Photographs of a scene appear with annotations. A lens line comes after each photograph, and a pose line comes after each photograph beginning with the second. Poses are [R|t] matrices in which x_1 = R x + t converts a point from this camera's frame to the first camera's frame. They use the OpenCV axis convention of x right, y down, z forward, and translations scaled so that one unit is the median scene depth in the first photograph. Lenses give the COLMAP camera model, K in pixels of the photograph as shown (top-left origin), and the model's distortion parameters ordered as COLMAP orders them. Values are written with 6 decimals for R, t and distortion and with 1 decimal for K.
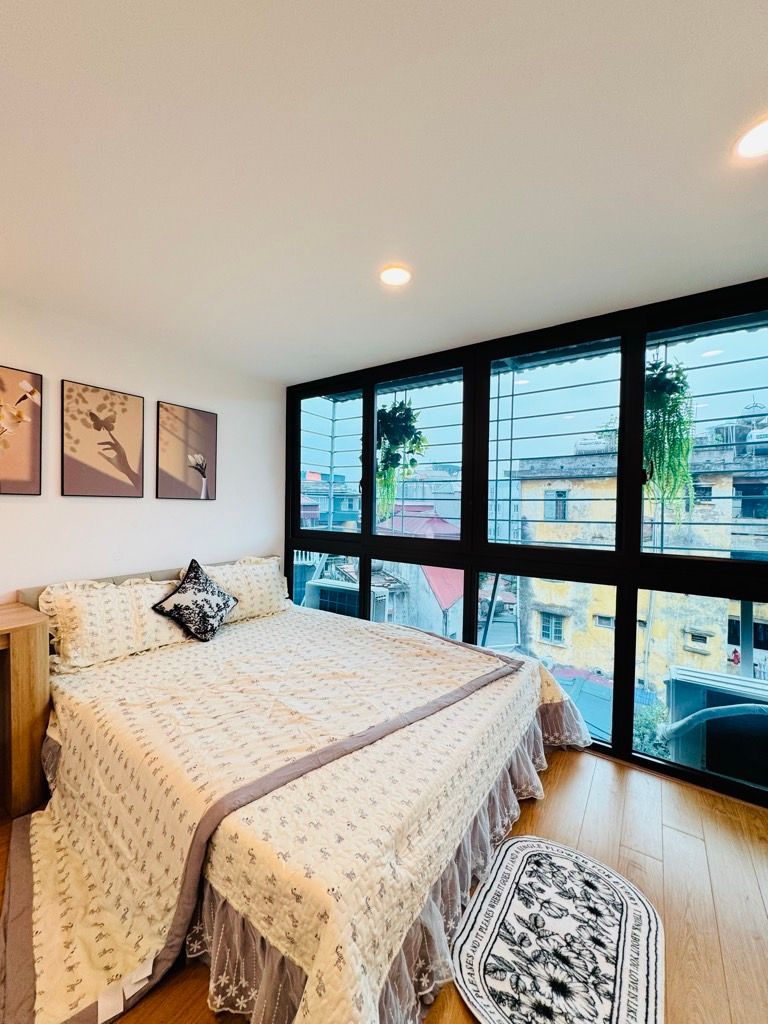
lens RADIAL K [[407.4, 0, 386.2], [0, 407.4, 511.1], [0, 0, 1]] dist [-0.002825, 0.001034]
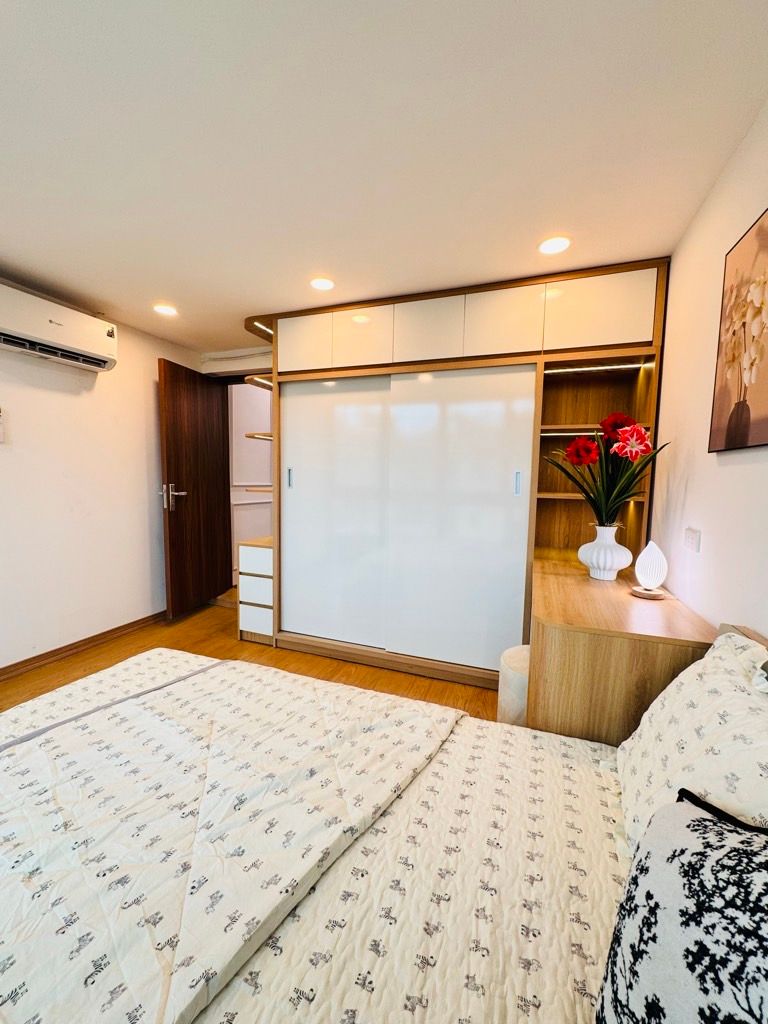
lens RADIAL K [[407.4, 0, 382.1], [0, 407.4, 508.5], [0, 0, 1]] dist [-0.002825, 0.001034]
pose [[-0.972630, -0.011974, -0.232052, -0.278167], [-0.034441, 0.995069, 0.093012, 0.005496], [0.229795, 0.098458, -0.968246, 1.206140]]
